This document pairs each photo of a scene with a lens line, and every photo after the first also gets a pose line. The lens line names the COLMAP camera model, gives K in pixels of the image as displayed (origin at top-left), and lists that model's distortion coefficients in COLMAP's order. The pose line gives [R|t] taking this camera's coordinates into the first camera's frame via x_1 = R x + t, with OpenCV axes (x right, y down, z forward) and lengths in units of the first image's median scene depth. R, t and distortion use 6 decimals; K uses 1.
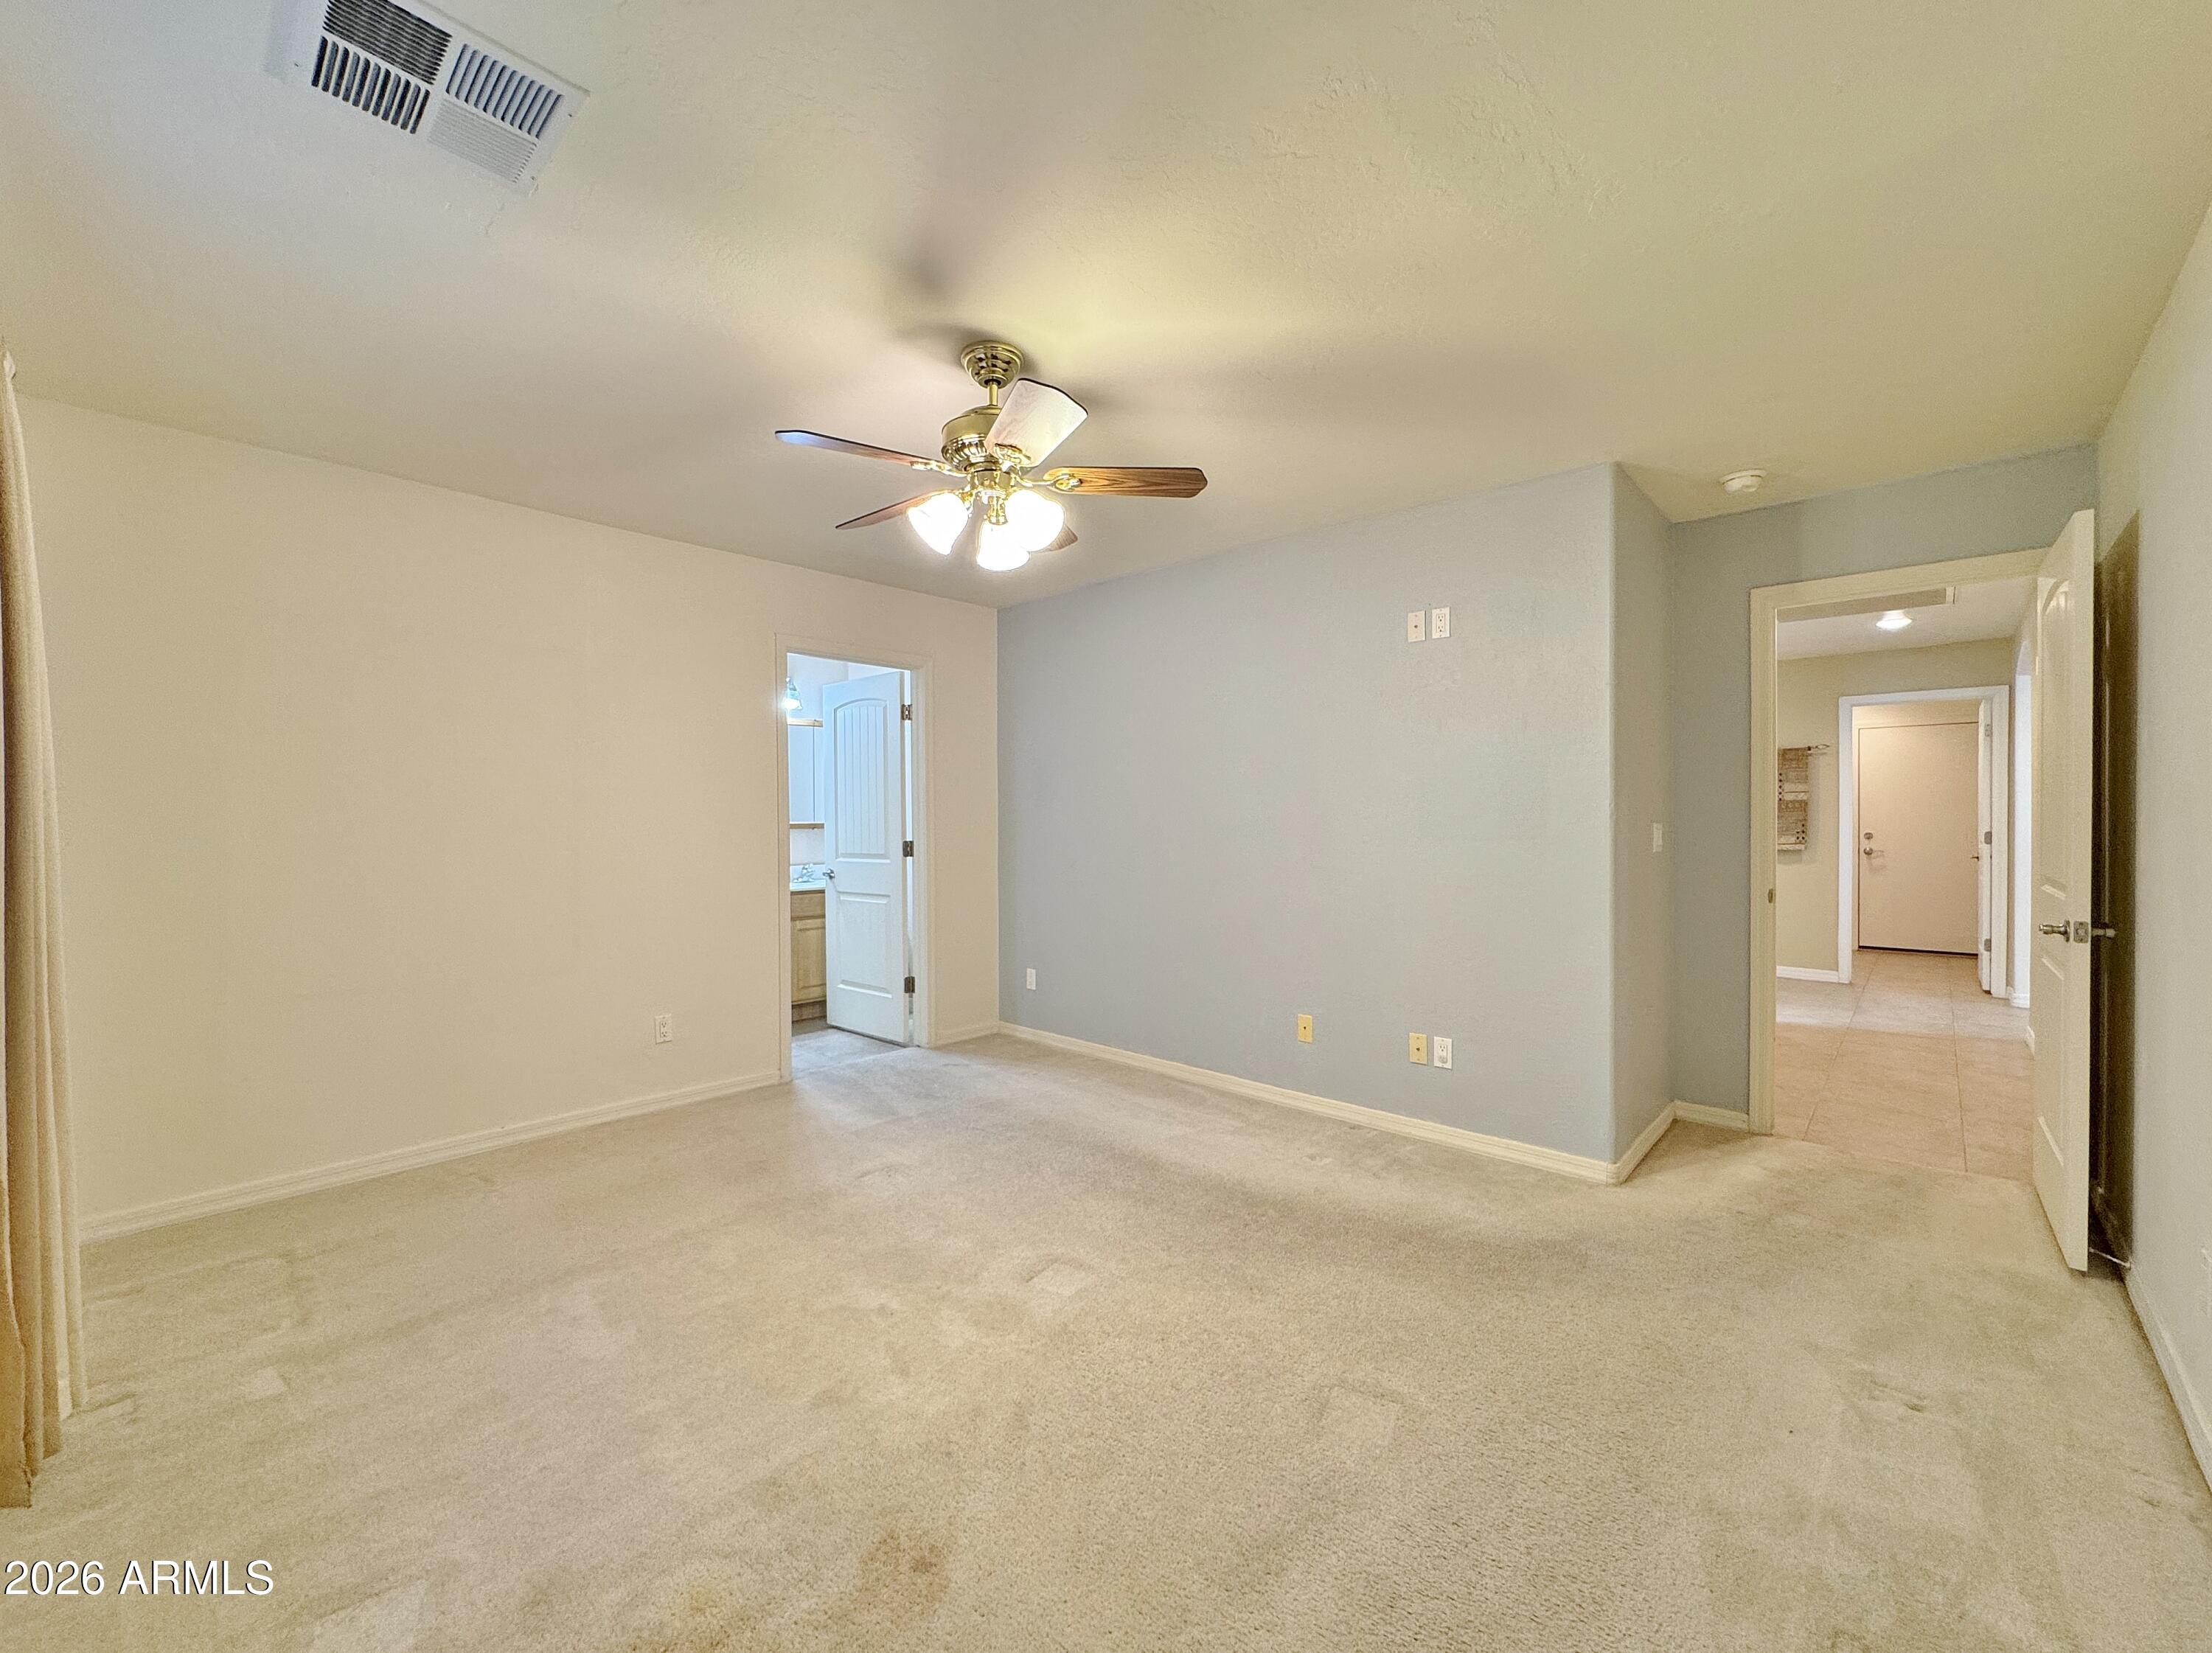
lens RADIAL K [[880.7, 0, 1109.7], [0, 880.7, 823.8], [0, 0, 1]] dist [0.004076, 0.000459]
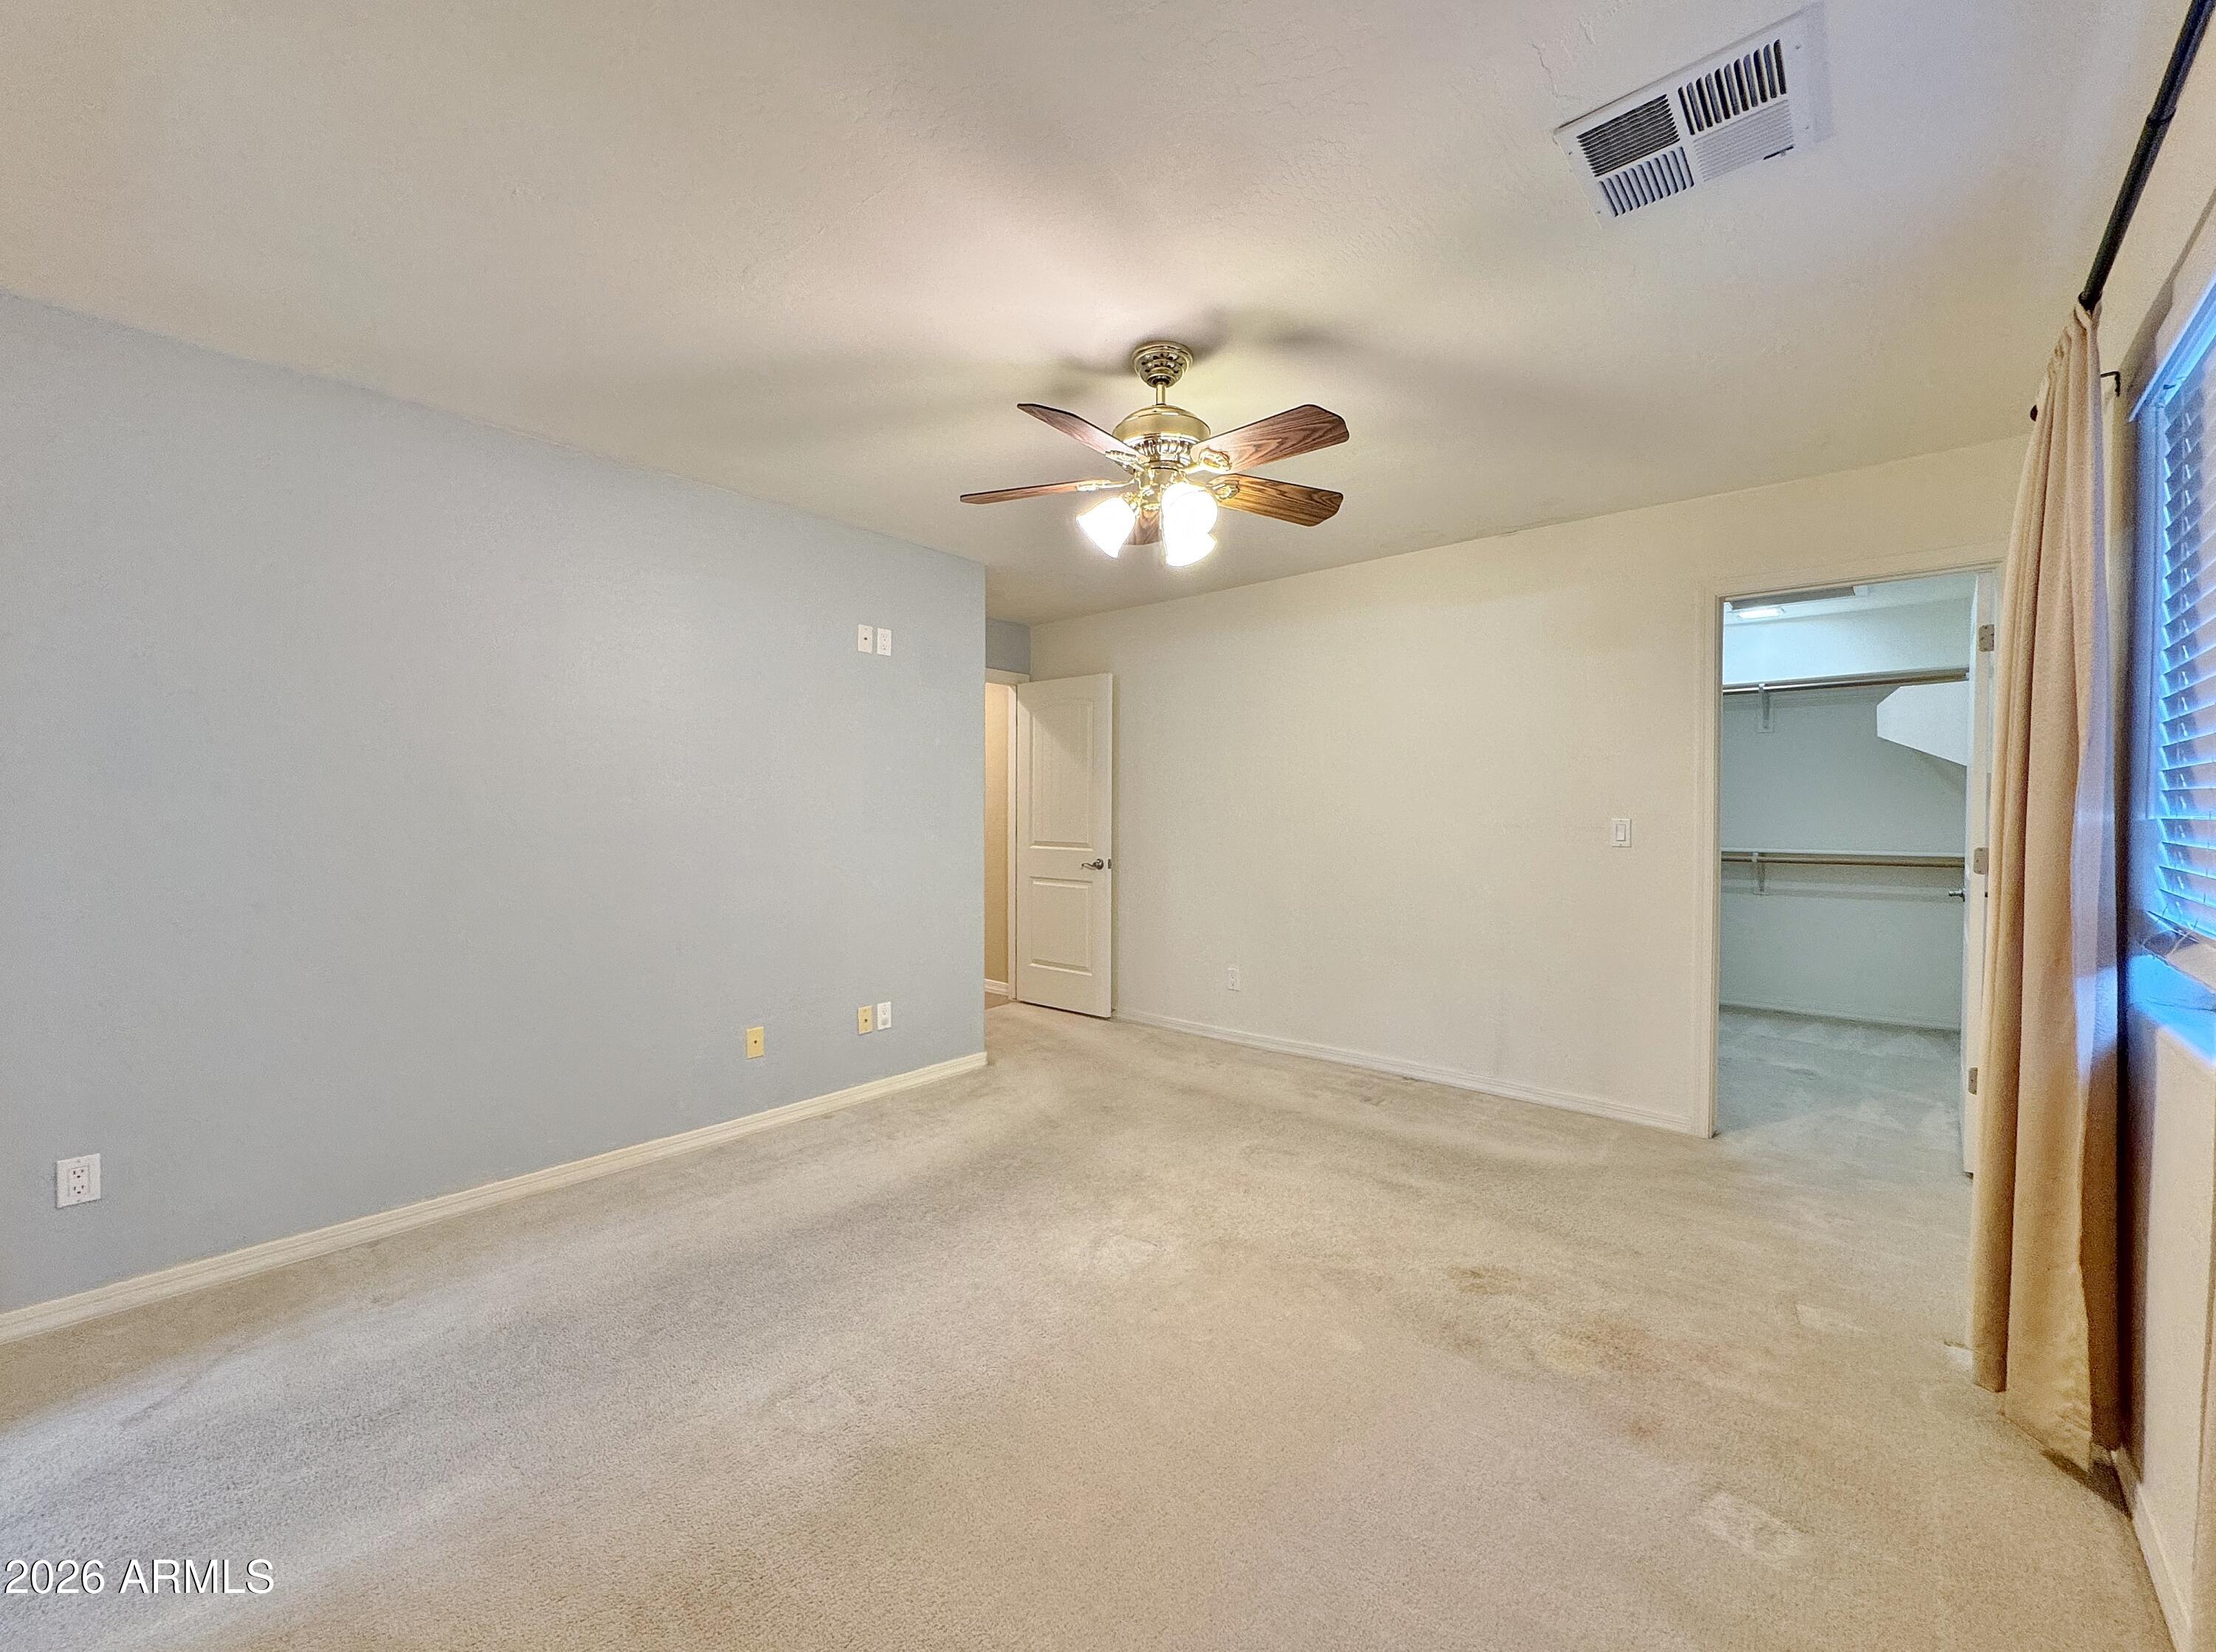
lens RADIAL K [[882.3, 0, 1107.4], [0, 882.3, 826.5], [0, 0, 1]] dist [0.004076, 0.000459]
pose [[-0.019934, -0.014684, 0.999693, -0.779517], [0.000233, 0.999892, 0.014692, -0.005160], [-0.999801, 0.000526, -0.019929, 0.734836]]
